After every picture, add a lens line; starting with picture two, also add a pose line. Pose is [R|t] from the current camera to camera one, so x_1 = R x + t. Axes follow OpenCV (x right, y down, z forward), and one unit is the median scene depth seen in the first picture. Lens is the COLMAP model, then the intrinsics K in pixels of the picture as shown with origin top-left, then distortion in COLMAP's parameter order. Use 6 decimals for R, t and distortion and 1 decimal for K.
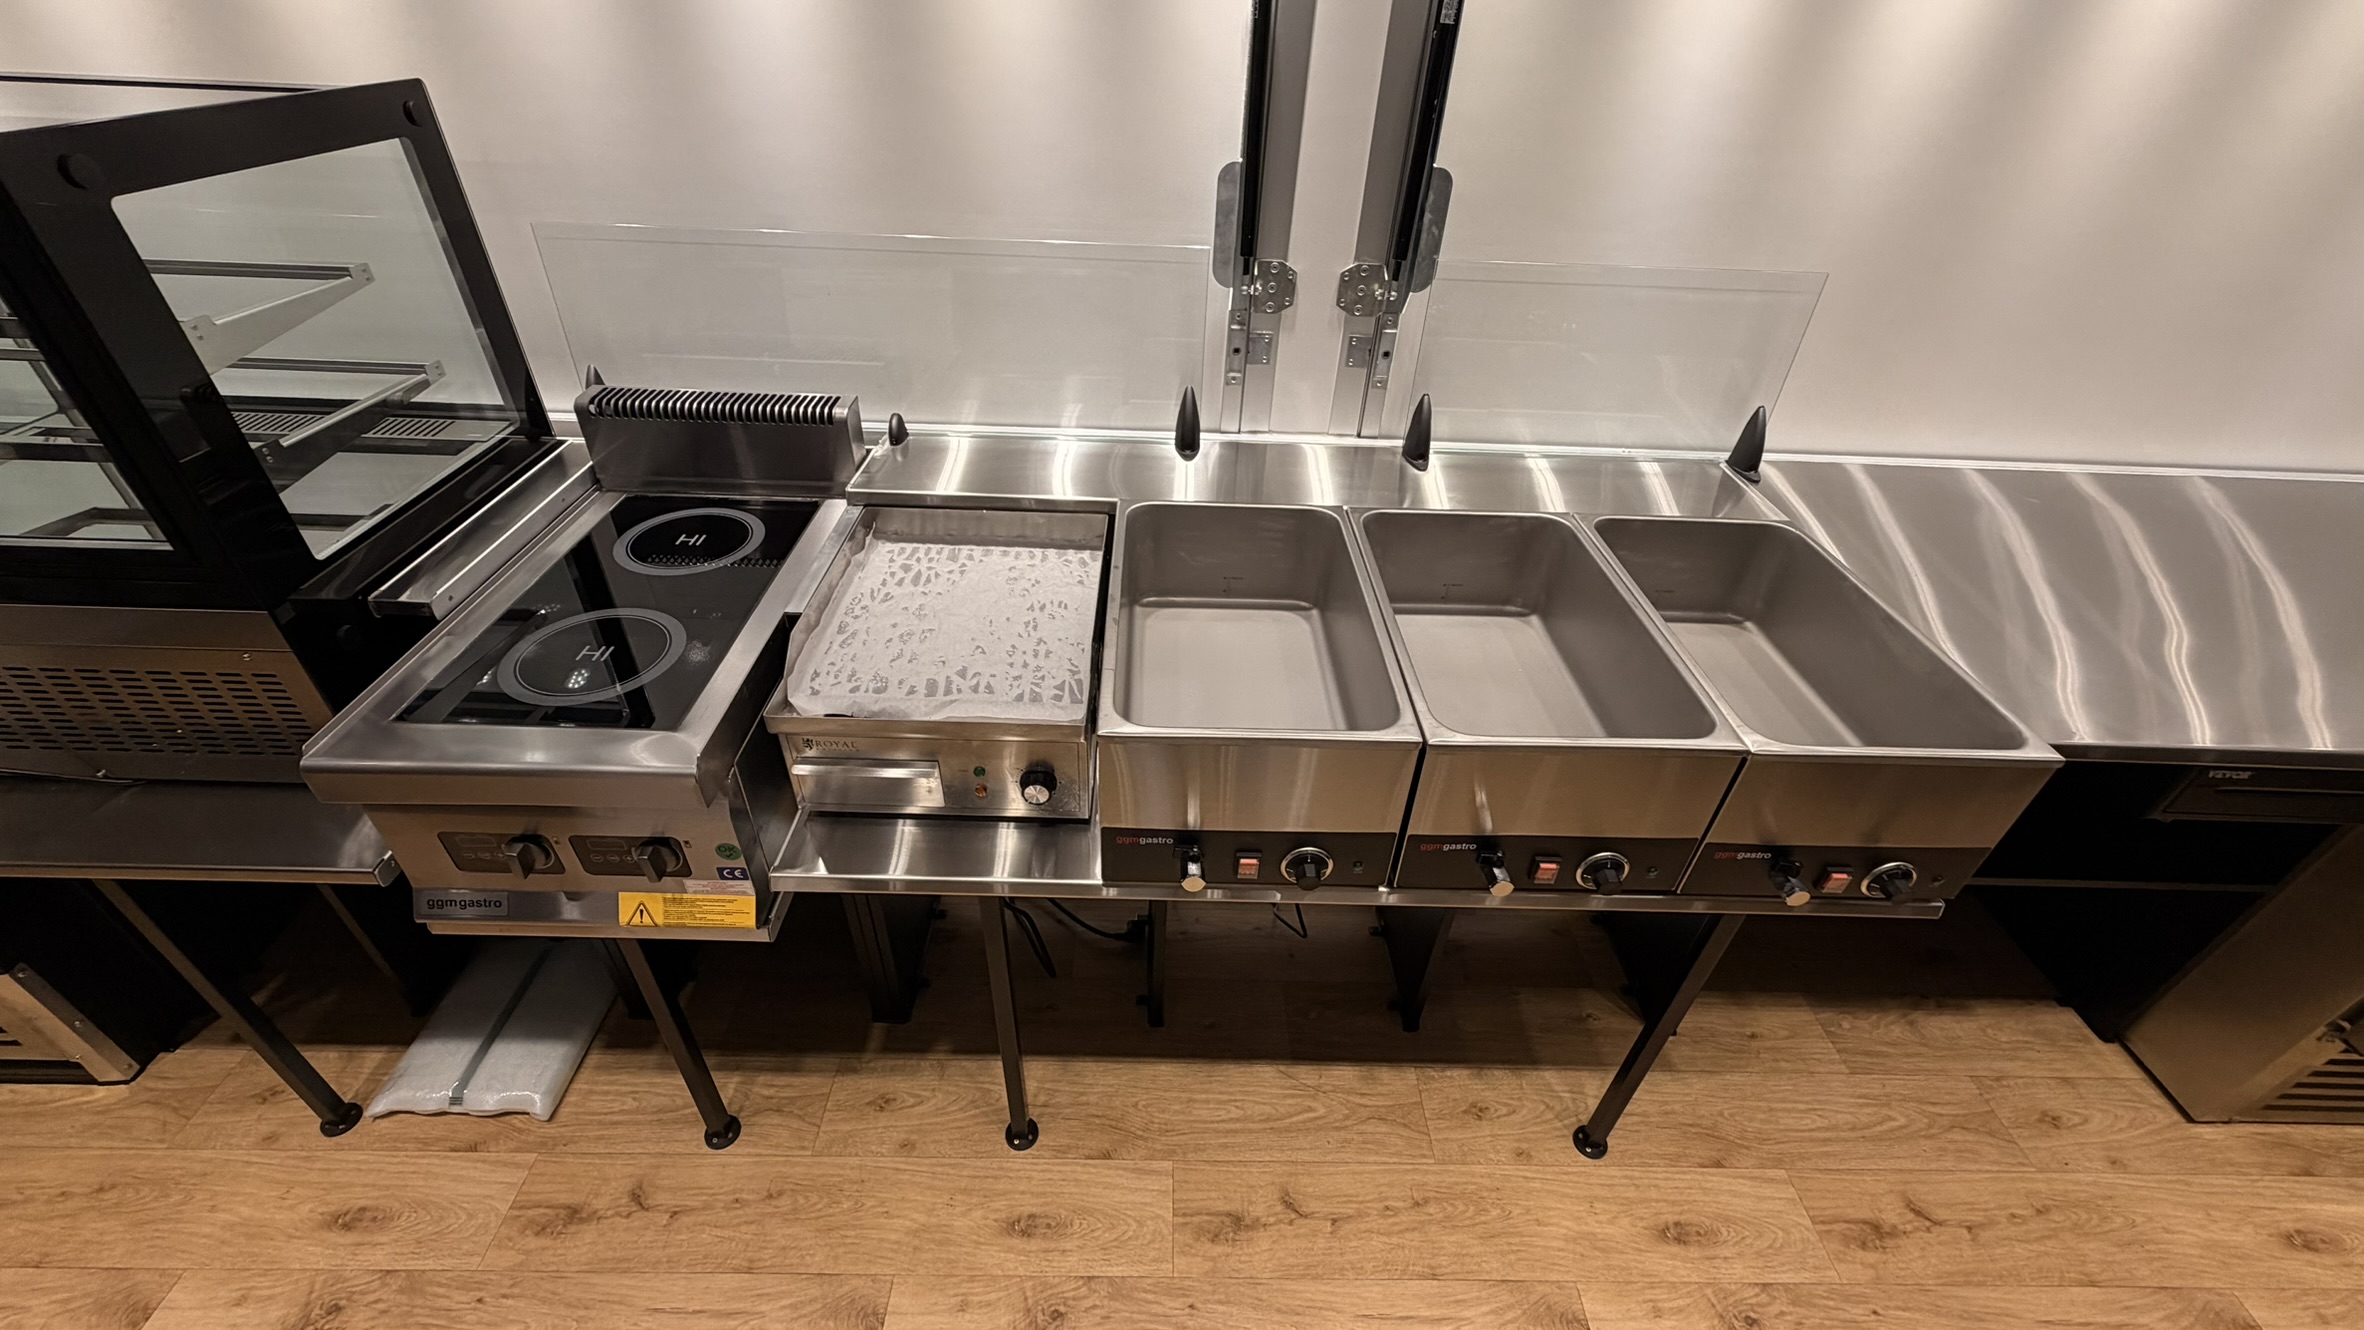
lens RADIAL K [[937.6, 0, 1177.4], [0, 937.6, 664.4], [0, 0, 1]] dist [0.000240, 0.000208]
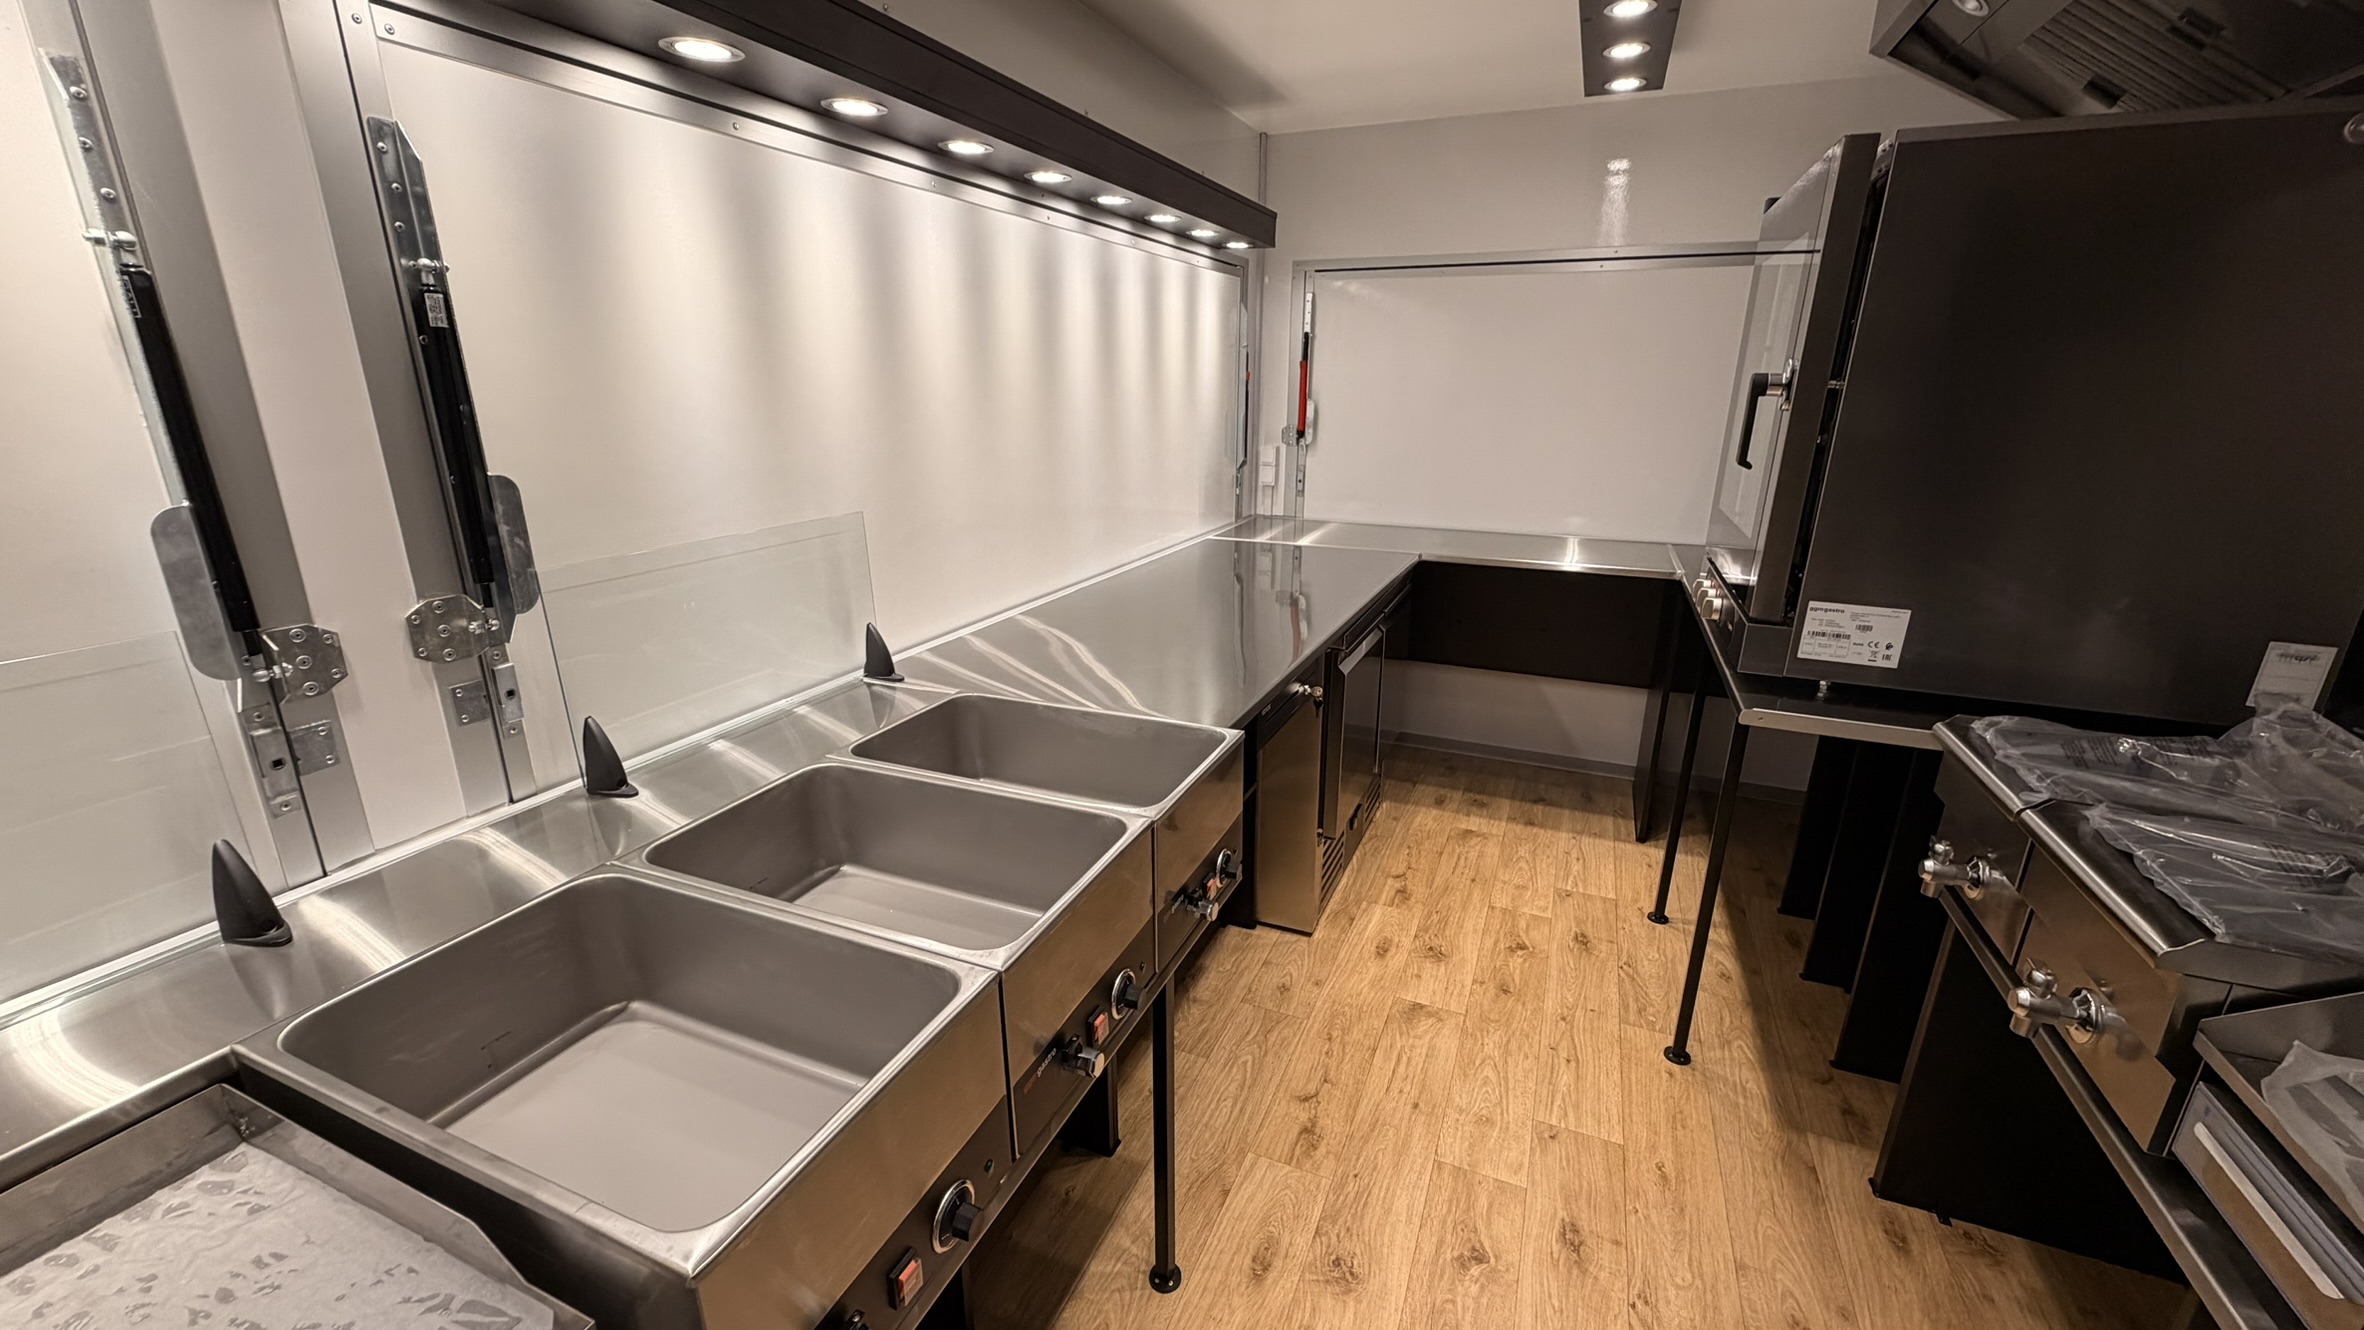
lens RADIAL K [[937.6, 0, 1177.4], [0, 937.6, 664.4], [0, 0, 1]] dist [0.000240, 0.000208]
pose [[0.404612, -0.304583, 0.862275, -0.228715], [0.558000, 0.829259, 0.031086, -0.061573], [-0.724517, 0.468571, 0.505485, 0.180516]]
